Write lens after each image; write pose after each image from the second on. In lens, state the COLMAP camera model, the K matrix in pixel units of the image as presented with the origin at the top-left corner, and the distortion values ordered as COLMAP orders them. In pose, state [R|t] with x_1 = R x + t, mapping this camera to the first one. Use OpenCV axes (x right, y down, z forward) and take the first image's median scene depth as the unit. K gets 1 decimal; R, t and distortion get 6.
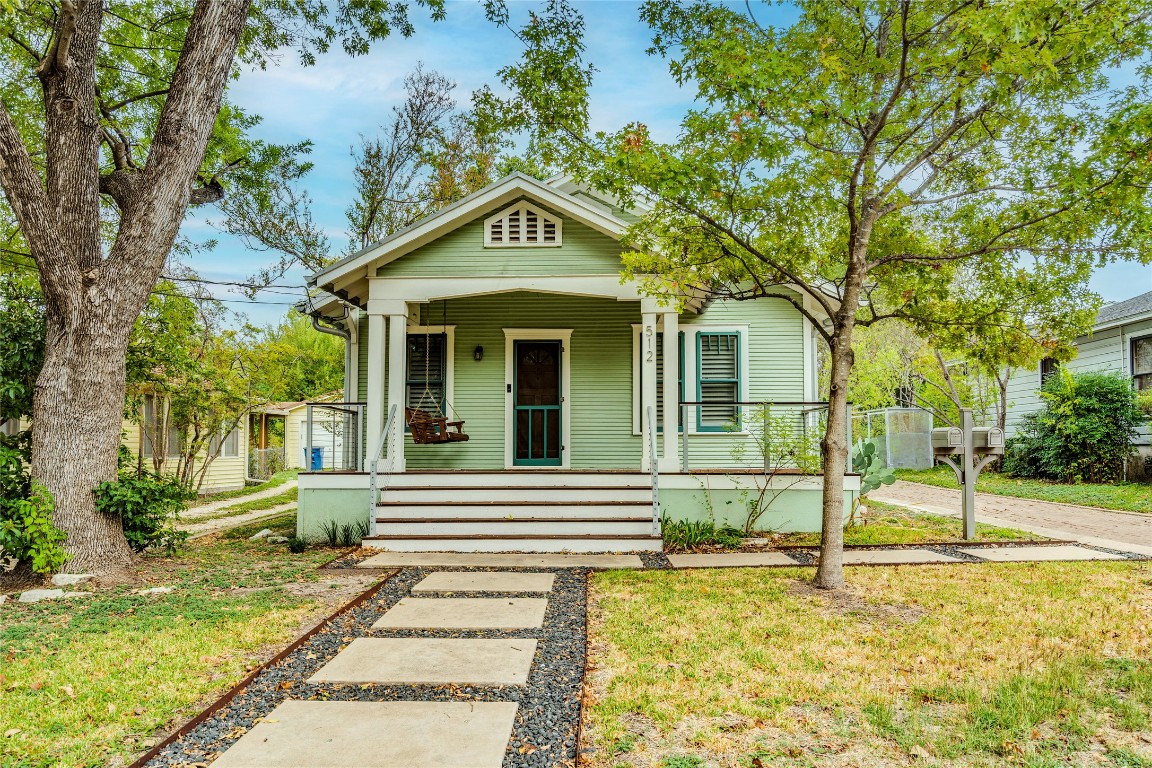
lens RADIAL K [[790.7, 0, 528.7], [0, 790.7, 411.3], [0, 0, 1]] dist [-0.007597, -0.000641]
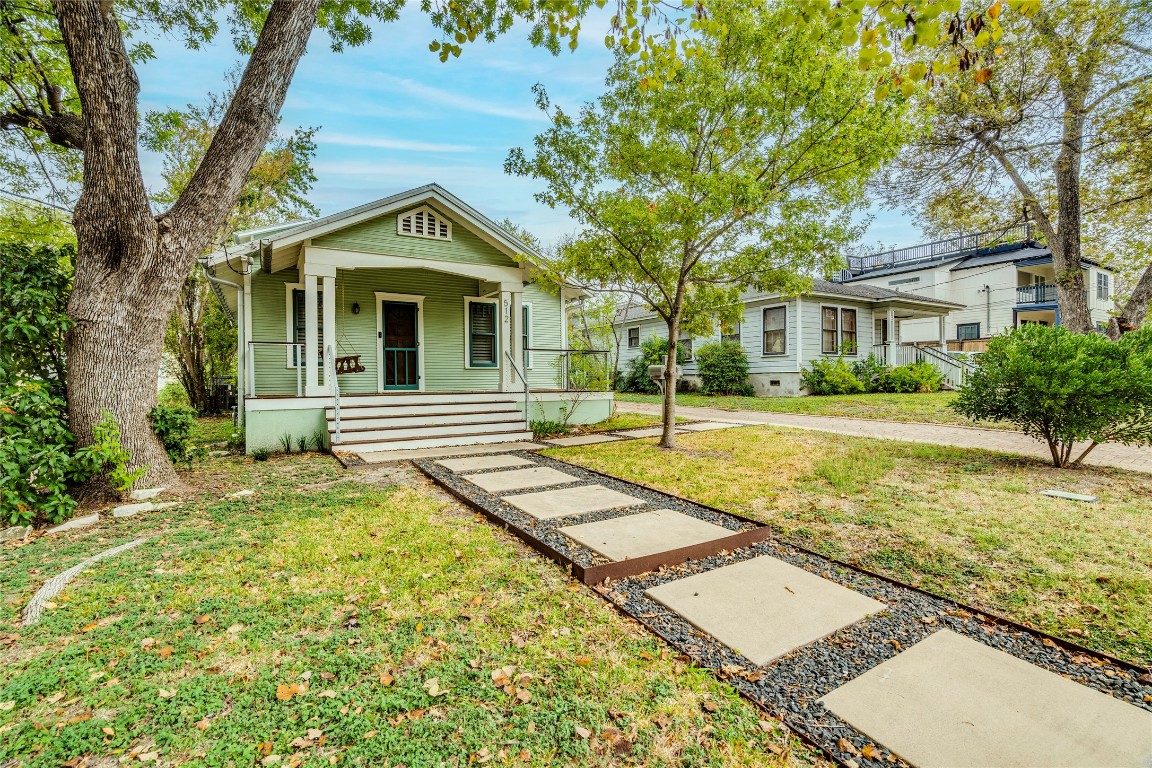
lens RADIAL K [[530.4, 0, 576.0], [0, 530.4, 384.0], [0, 0, 1]] dist [-0.011448, 0.000016]
pose [[0.834955, -0.011253, 0.550203, -0.313064], [-0.020335, 0.998477, 0.051281, 0.003056], [-0.549942, -0.054006, 0.833455, 0.027436]]
